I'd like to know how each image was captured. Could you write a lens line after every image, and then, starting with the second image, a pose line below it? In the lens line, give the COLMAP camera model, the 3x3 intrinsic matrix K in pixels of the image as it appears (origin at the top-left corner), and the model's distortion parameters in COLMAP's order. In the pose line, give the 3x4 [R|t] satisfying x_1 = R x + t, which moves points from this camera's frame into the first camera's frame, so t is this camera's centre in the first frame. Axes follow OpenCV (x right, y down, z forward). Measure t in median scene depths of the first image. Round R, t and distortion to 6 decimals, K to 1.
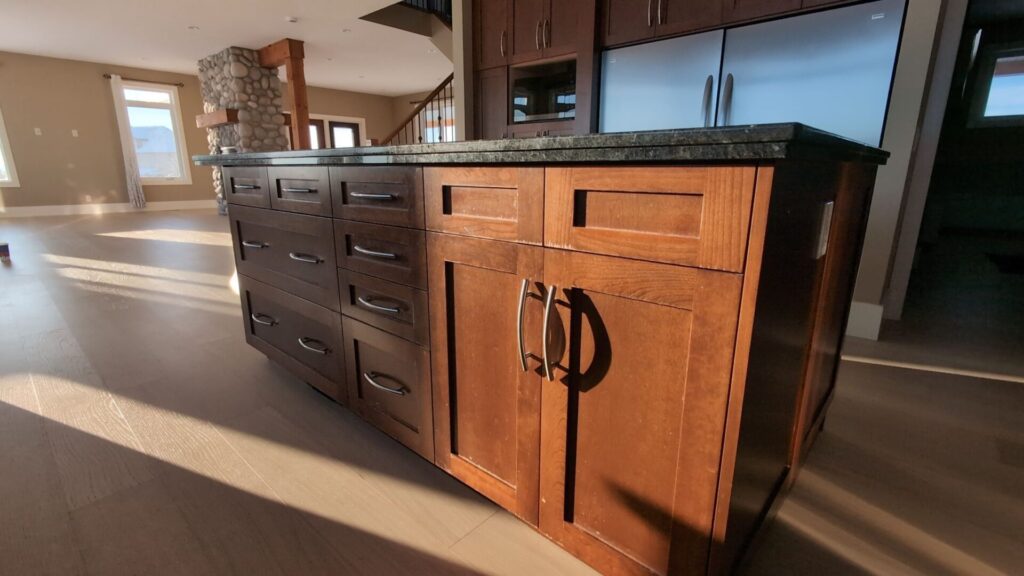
lens RADIAL K [[473.1, 0, 510.4], [0, 473.1, 289.7], [0, 0, 1]] dist [0.005709, -0.001969]
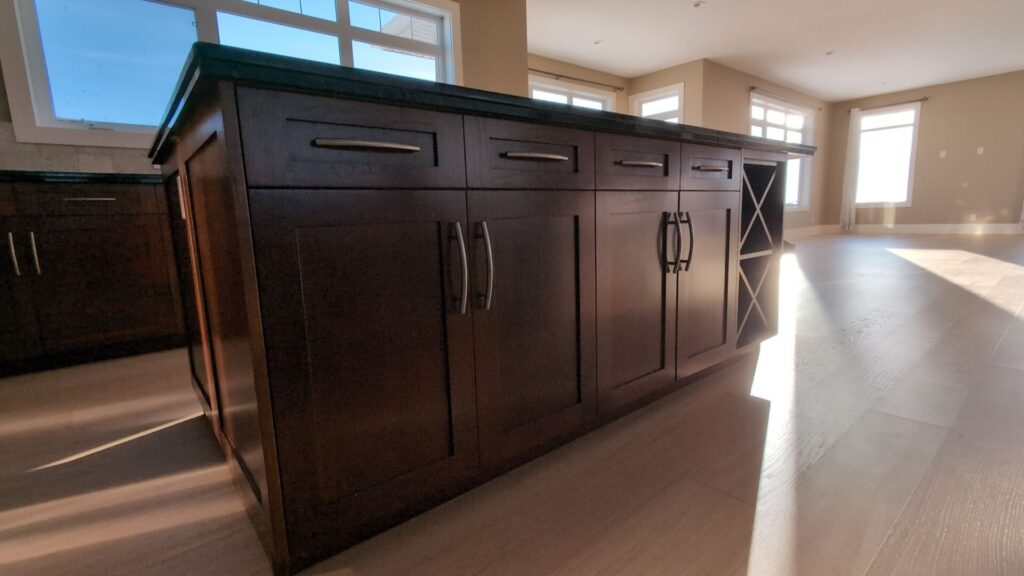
lens RADIAL K [[473.1, 0, 508.5], [0, 473.1, 287.3], [0, 0, 1]] dist [0.005709, -0.001969]
pose [[-0.138320, 0.165302, -0.976495, 3.390723], [-0.196971, 0.961685, 0.190696, -0.935551], [0.970603, 0.218718, -0.100461, 3.665326]]
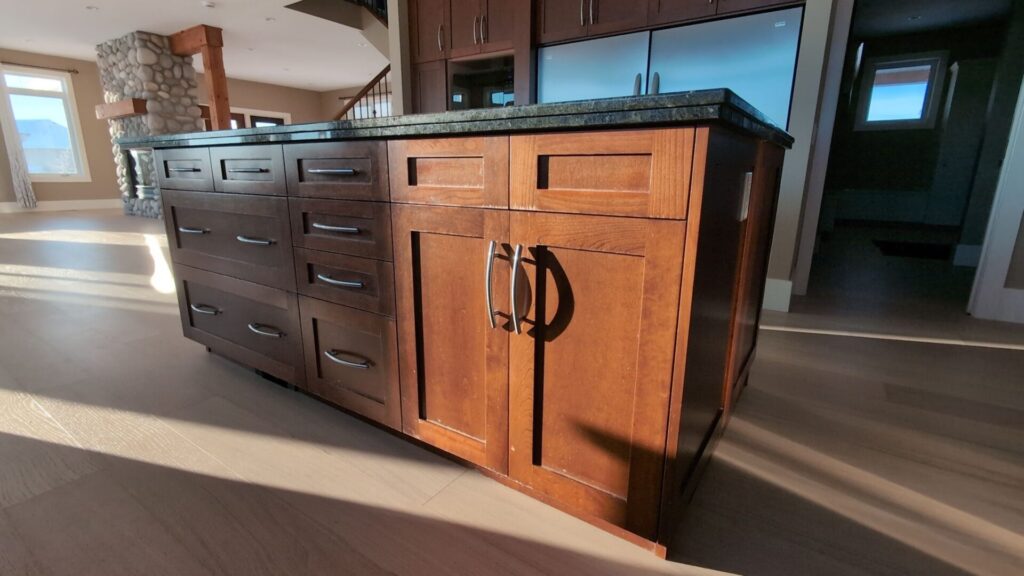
lens RADIAL K [[473.1, 0, 512.5], [0, 473.1, 288.9], [0, 0, 1]] dist [0.005709, -0.001969]
pose [[0.990411, -0.029626, 0.134938, -0.044539], [0.029869, 0.999554, 0.000218, 0.054082], [-0.134885, 0.003814, 0.990854, -0.048285]]
